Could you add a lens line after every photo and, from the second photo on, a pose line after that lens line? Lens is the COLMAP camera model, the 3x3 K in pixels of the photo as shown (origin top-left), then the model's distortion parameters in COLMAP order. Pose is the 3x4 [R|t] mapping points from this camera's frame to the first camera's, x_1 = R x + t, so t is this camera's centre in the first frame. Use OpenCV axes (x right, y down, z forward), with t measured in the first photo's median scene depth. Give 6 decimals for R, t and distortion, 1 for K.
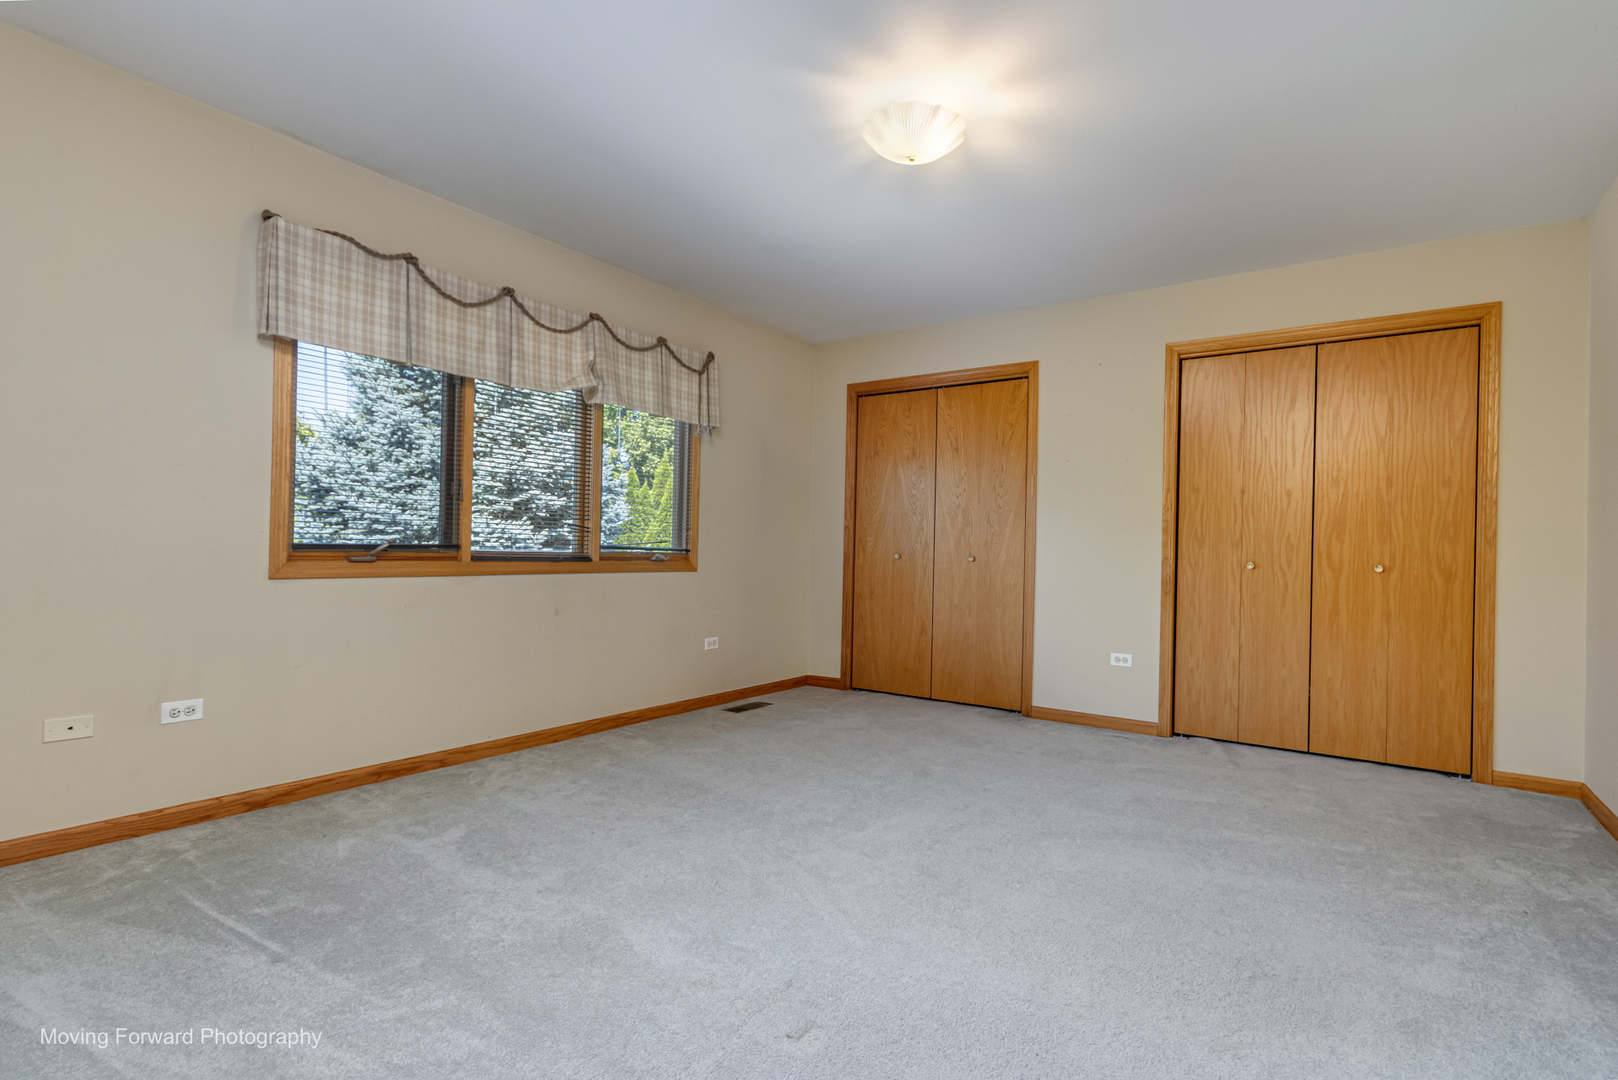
lens RADIAL K [[760.0, 0, 804.7], [0, 760.0, 545.4], [0, 0, 1]] dist [0.003025, 0.001510]
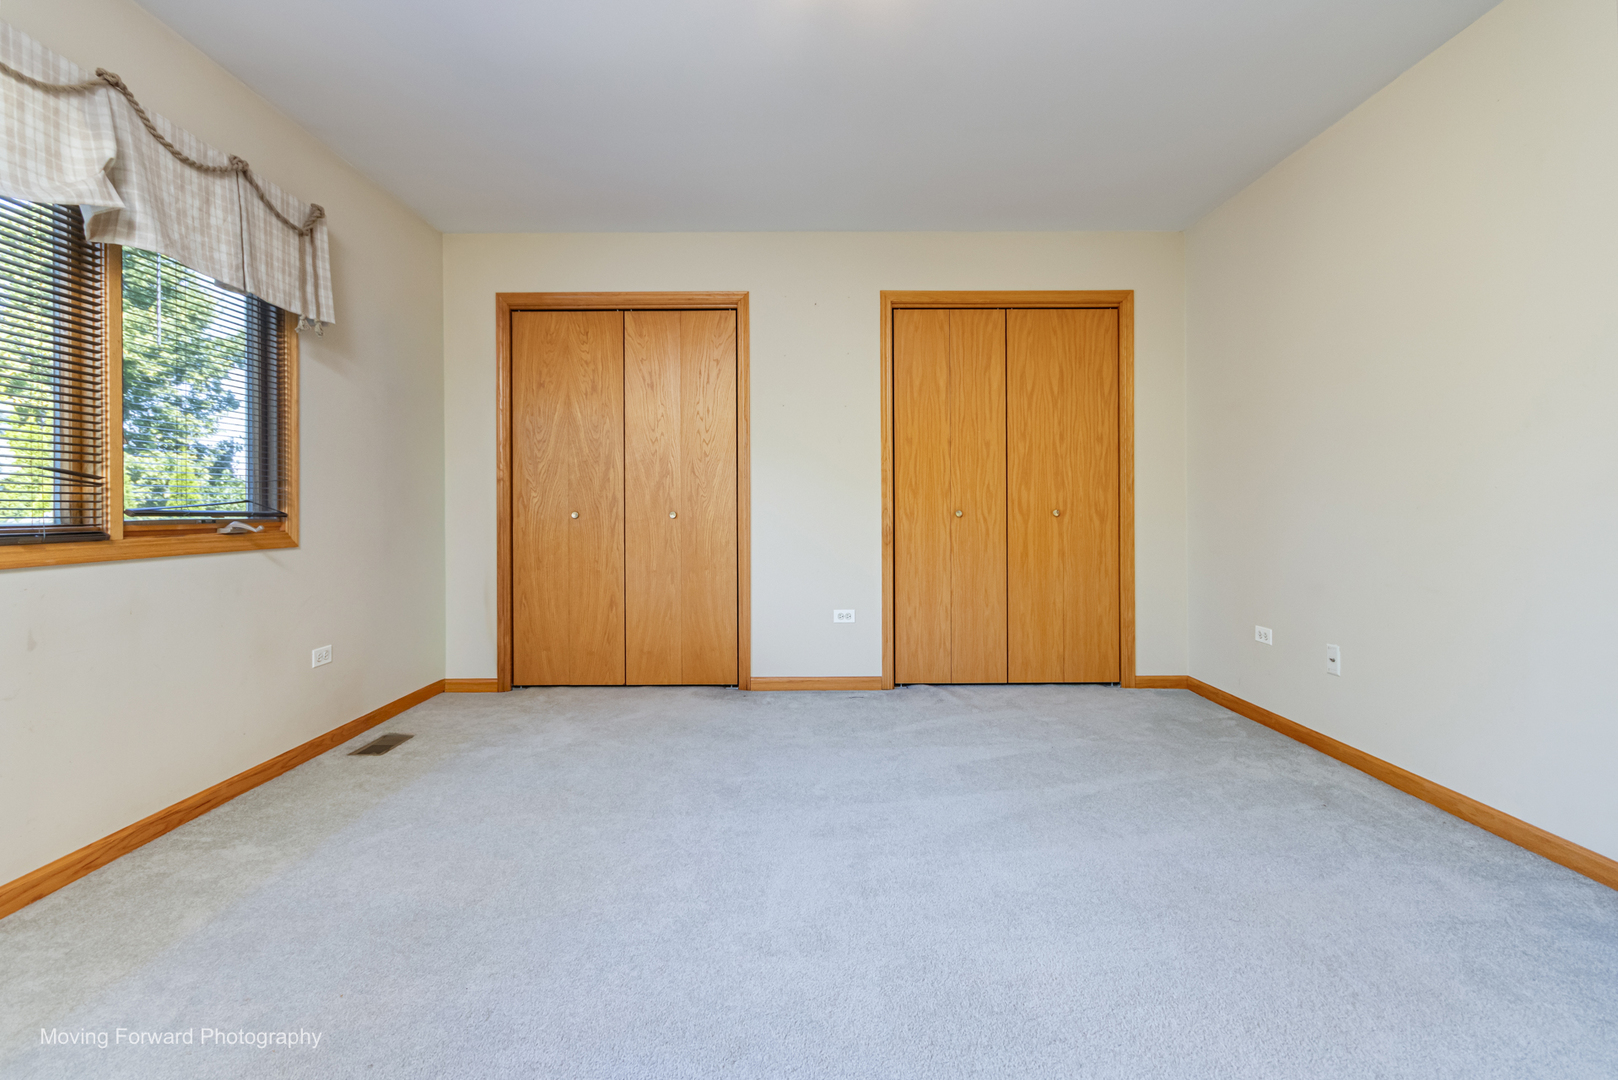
lens RADIAL K [[760.0, 0, 821.2], [0, 760.0, 506.3], [0, 0, 1]] dist [0.003025, 0.001510]
pose [[0.817163, -0.022153, 0.575981, -0.166164], [0.018575, 0.999754, 0.012099, 0.000474], [-0.576108, 0.000812, 0.817373, 0.250273]]
